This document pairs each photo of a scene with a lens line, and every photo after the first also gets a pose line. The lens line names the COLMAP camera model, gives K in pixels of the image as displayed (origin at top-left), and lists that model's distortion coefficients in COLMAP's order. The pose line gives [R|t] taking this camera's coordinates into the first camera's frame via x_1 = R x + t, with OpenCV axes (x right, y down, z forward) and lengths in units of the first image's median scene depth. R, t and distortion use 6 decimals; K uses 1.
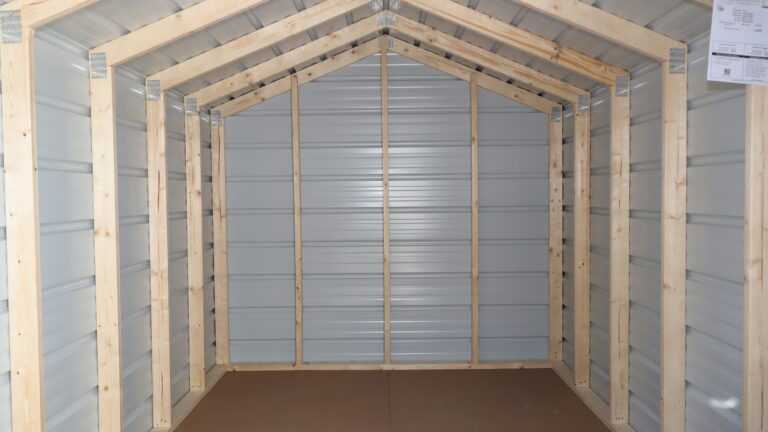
lens RADIAL K [[635.5, 0, 385.1], [0, 635.5, 214.7], [0, 0, 1]] dist [-0.018177, -0.002750]
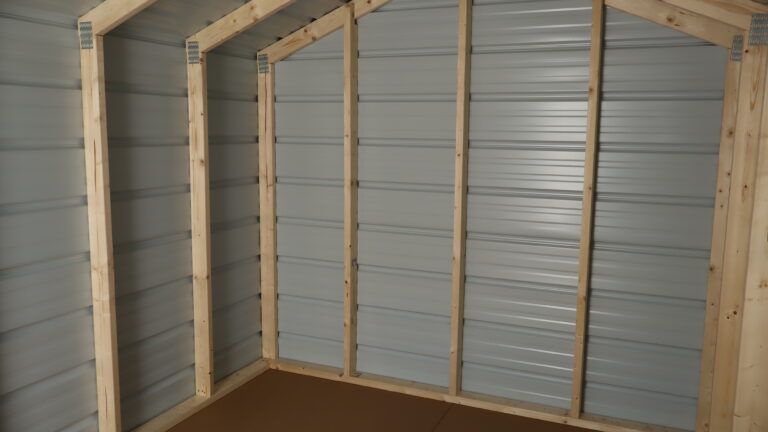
lens RADIAL K [[635.5, 0, 382.5], [0, 635.5, 217.0], [0, 0, 1]] dist [-0.018177, -0.002750]
pose [[0.916038, 0.077324, -0.393568, 0.237603], [-0.034876, 0.992880, 0.113896, -0.063892], [0.399573, -0.090607, 0.912213, 0.349803]]
